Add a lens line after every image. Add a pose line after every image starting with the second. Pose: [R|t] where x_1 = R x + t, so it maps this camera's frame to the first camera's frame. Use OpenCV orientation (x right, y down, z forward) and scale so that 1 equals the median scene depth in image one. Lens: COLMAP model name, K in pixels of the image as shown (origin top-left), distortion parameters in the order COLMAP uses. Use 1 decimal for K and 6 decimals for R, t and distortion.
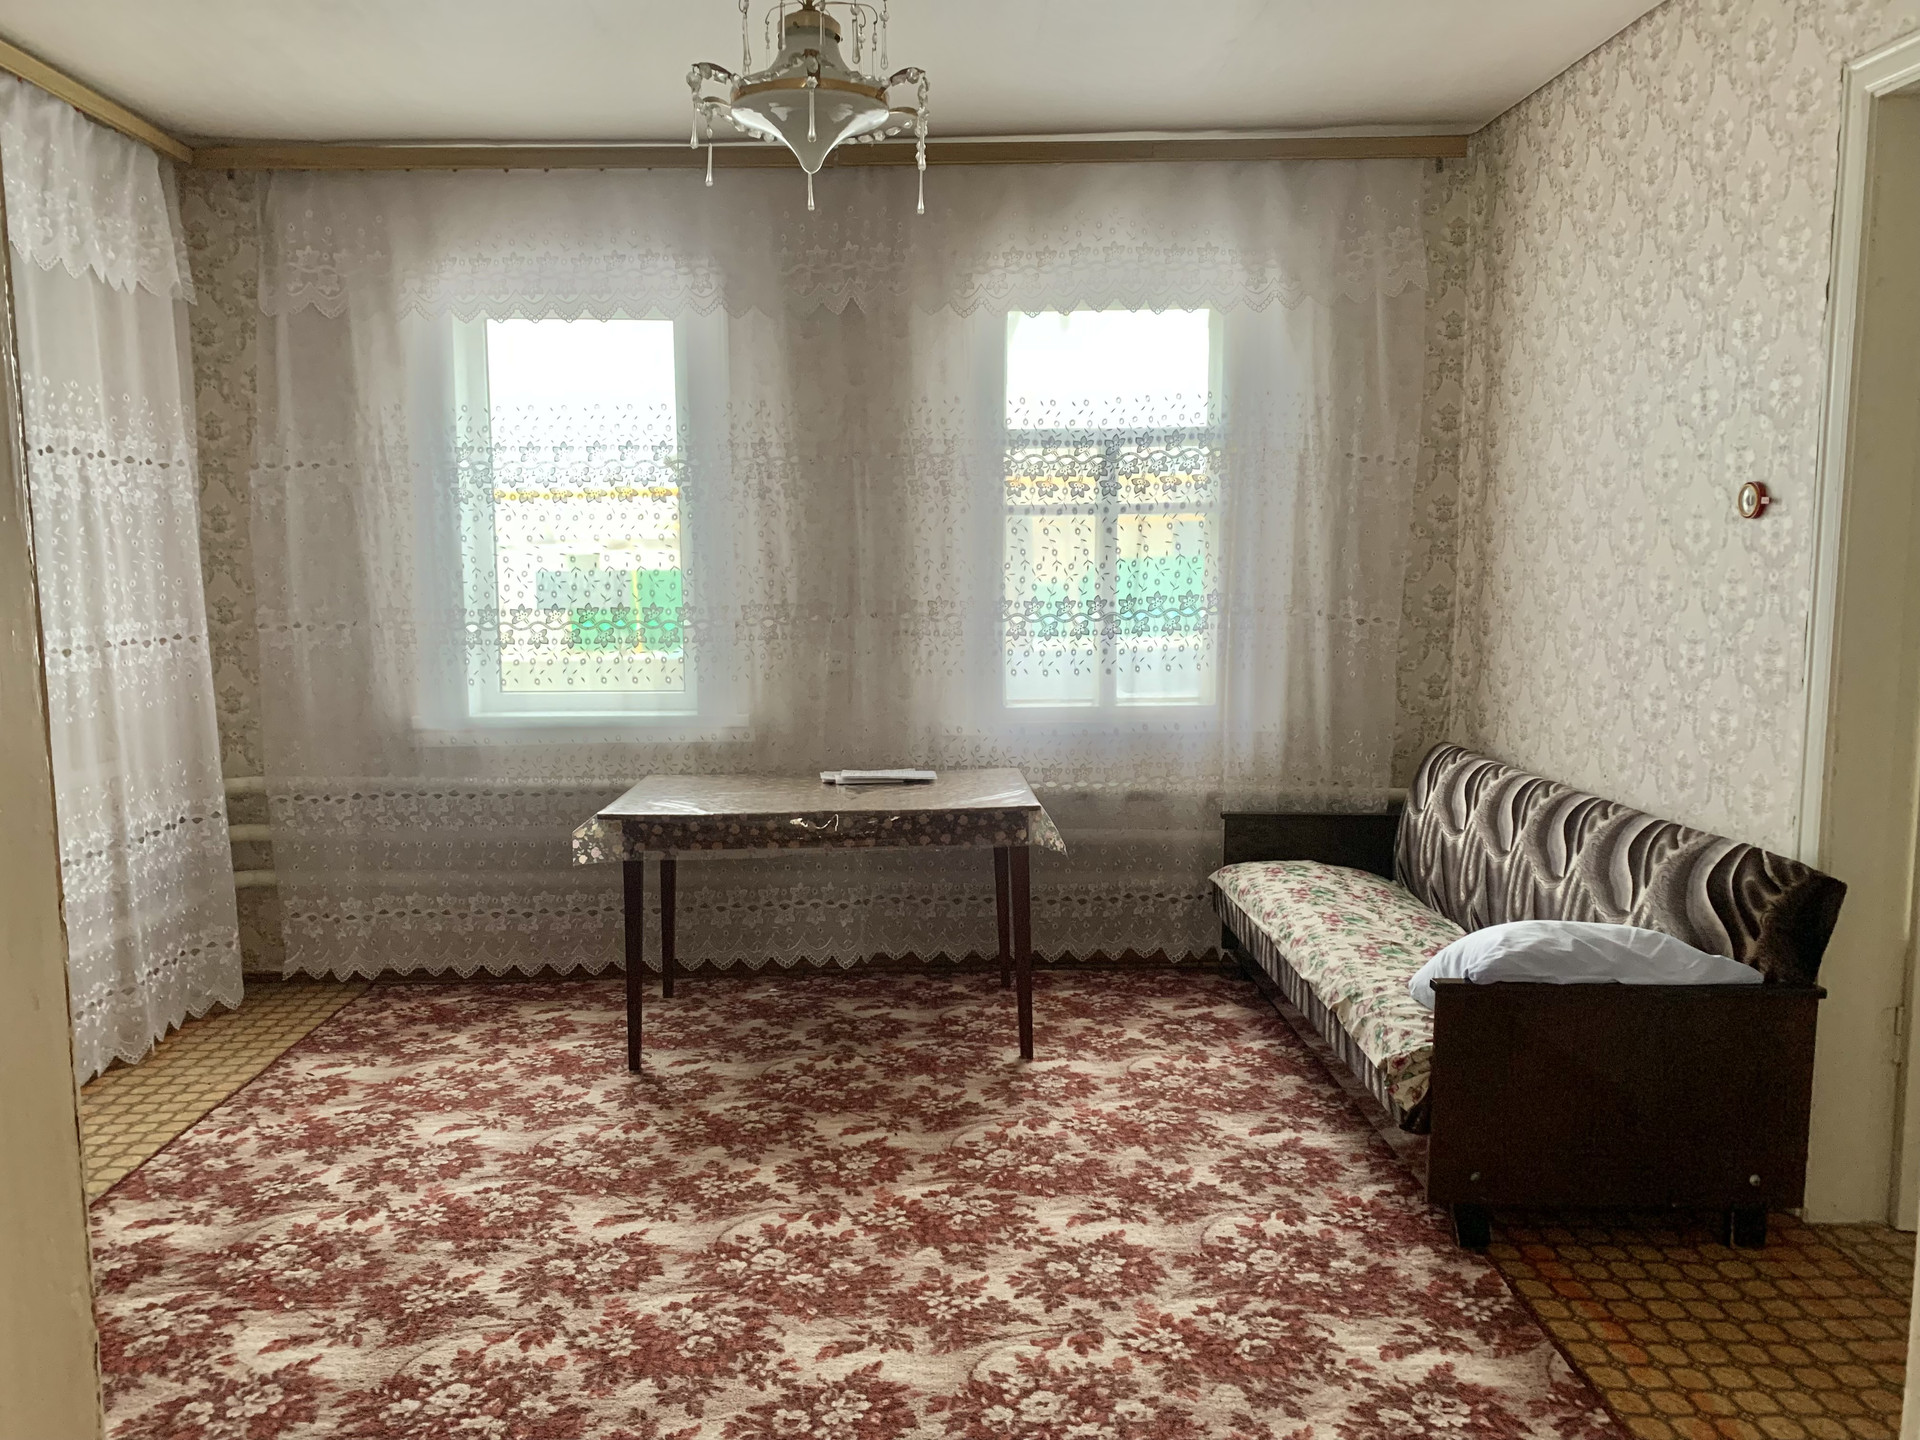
lens RADIAL K [[1469.1, 0, 960.0], [0, 1469.1, 720.0], [0, 0, 1]] dist [0.043659, -0.000565]
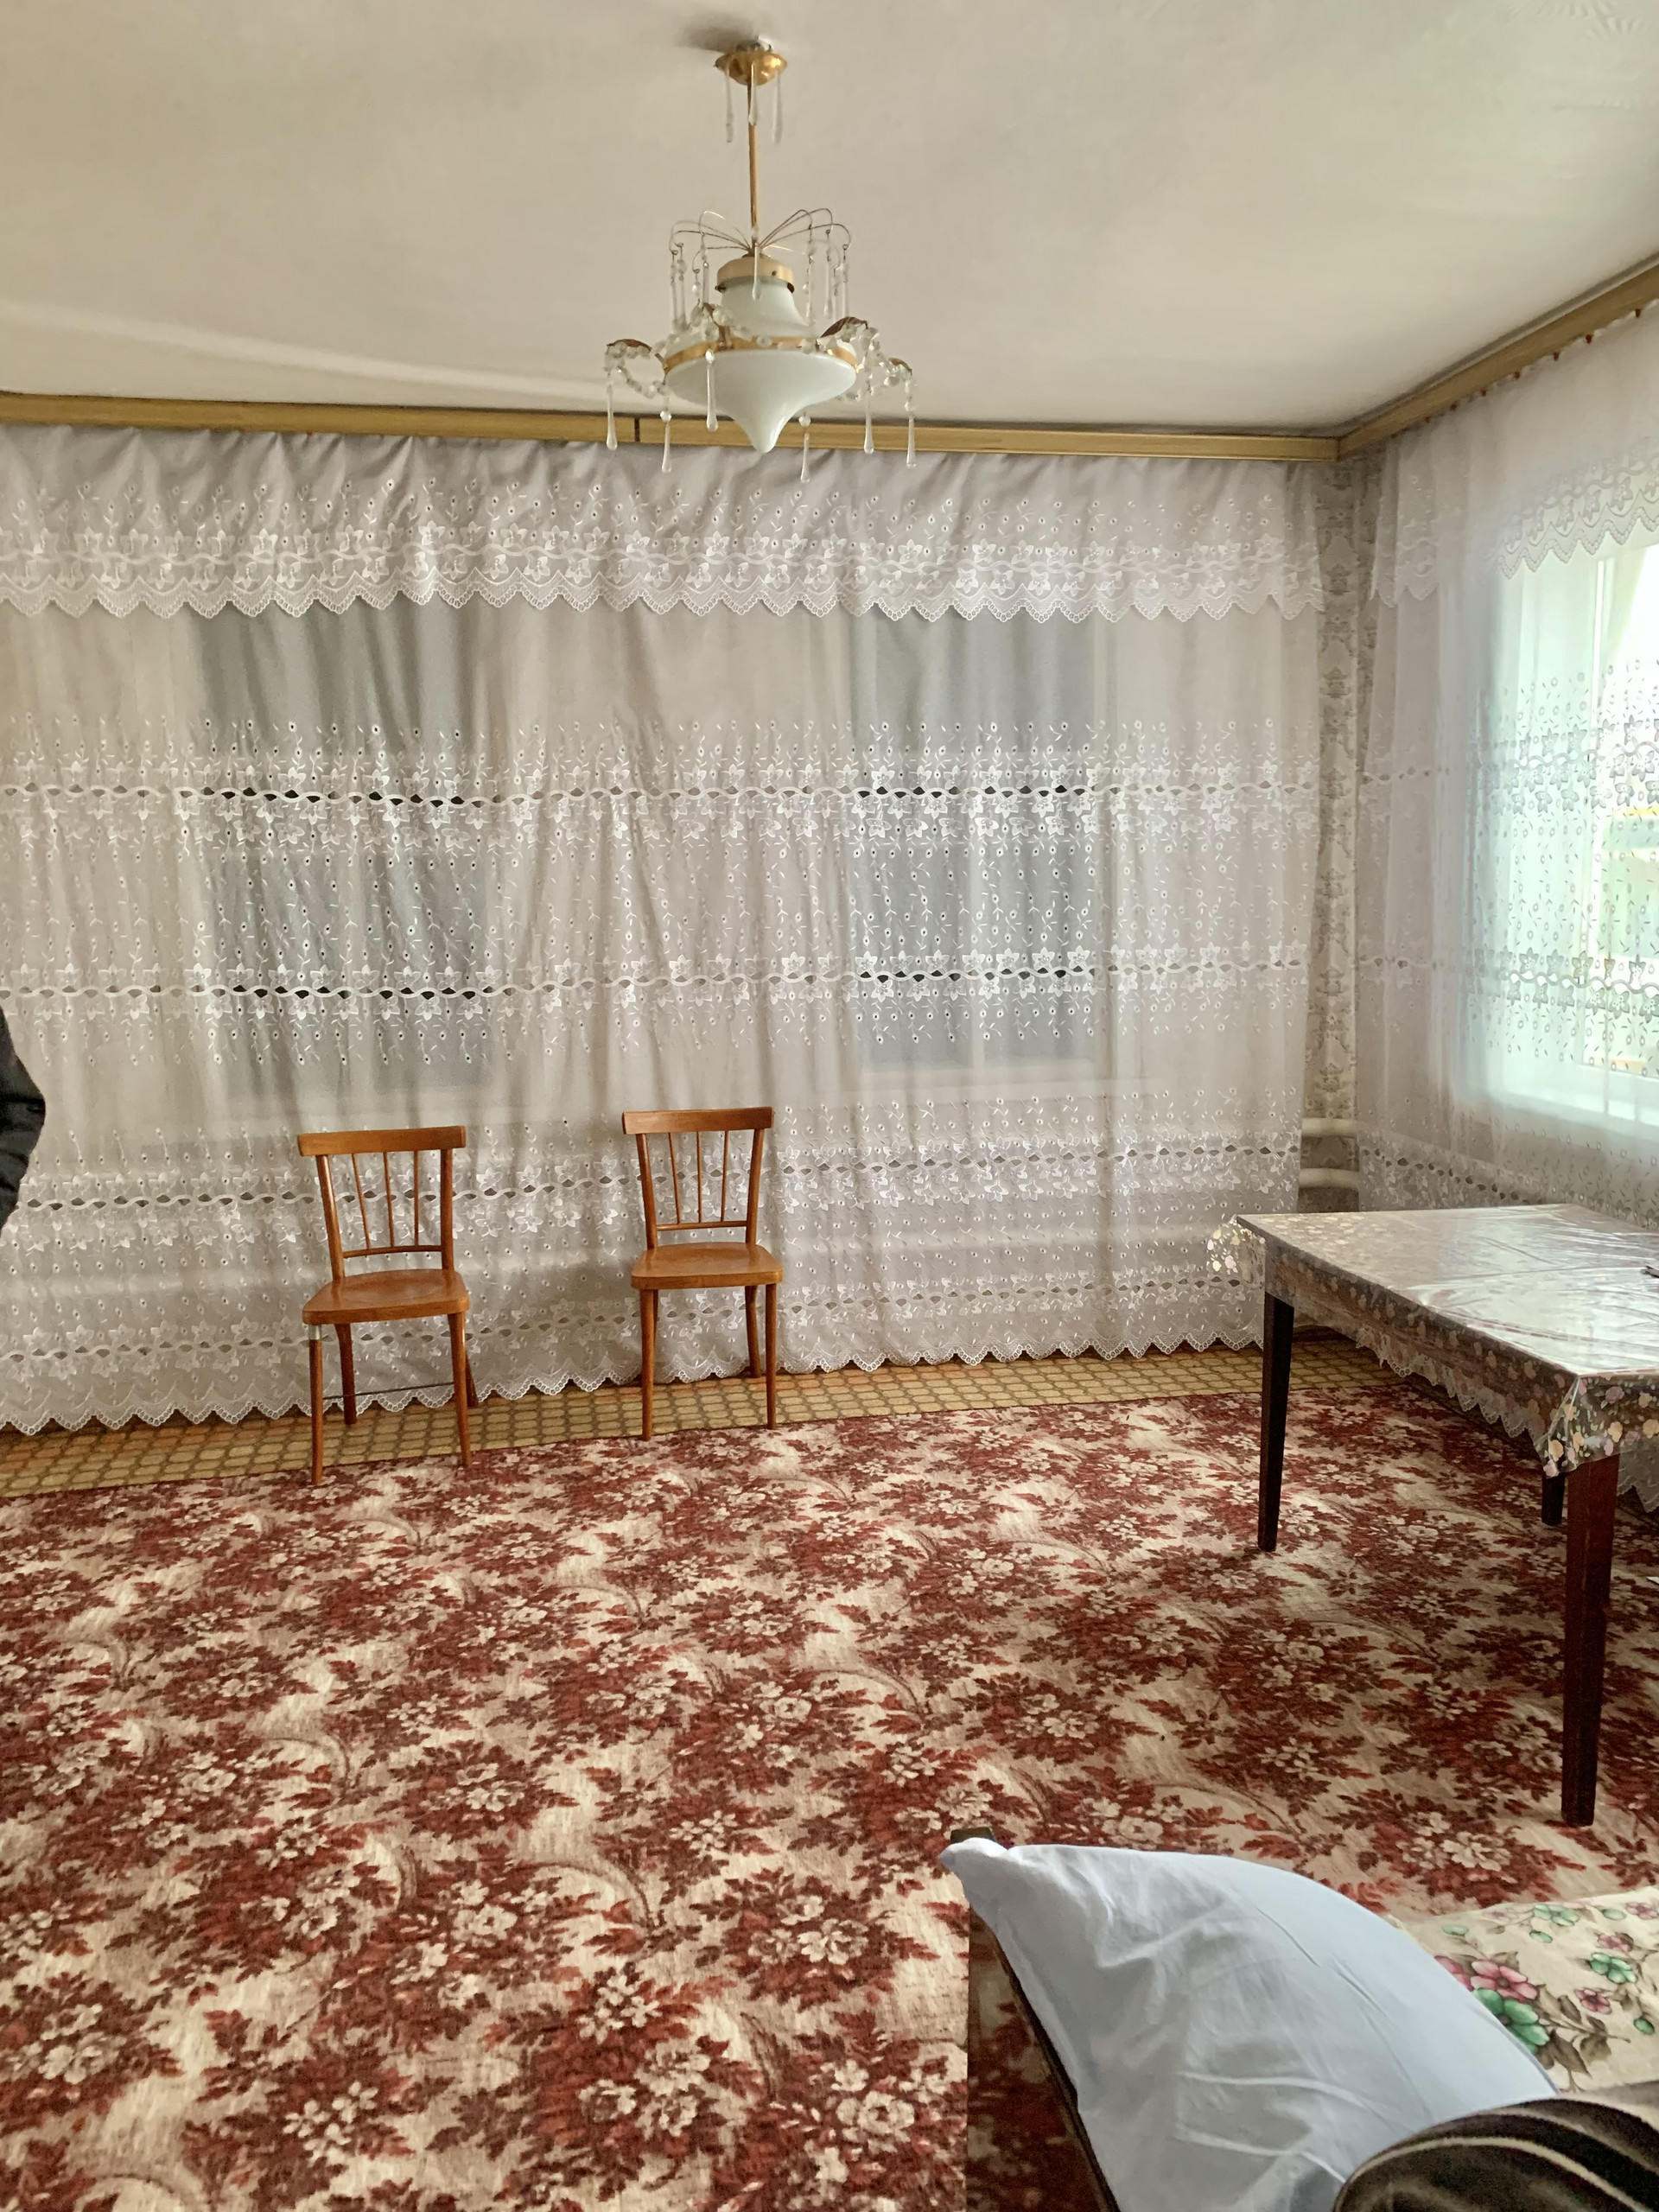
lens RADIAL K [[1713.9, 0, 842.4], [0, 1713.9, 1099.5], [0, 0, 1]] dist [0.102437, -0.138890]
pose [[0.153541, 0.143328, -0.977692, 0.756090], [-0.097215, 0.986816, 0.129398, -0.119440], [0.983349, 0.075178, 0.165451, 0.750394]]
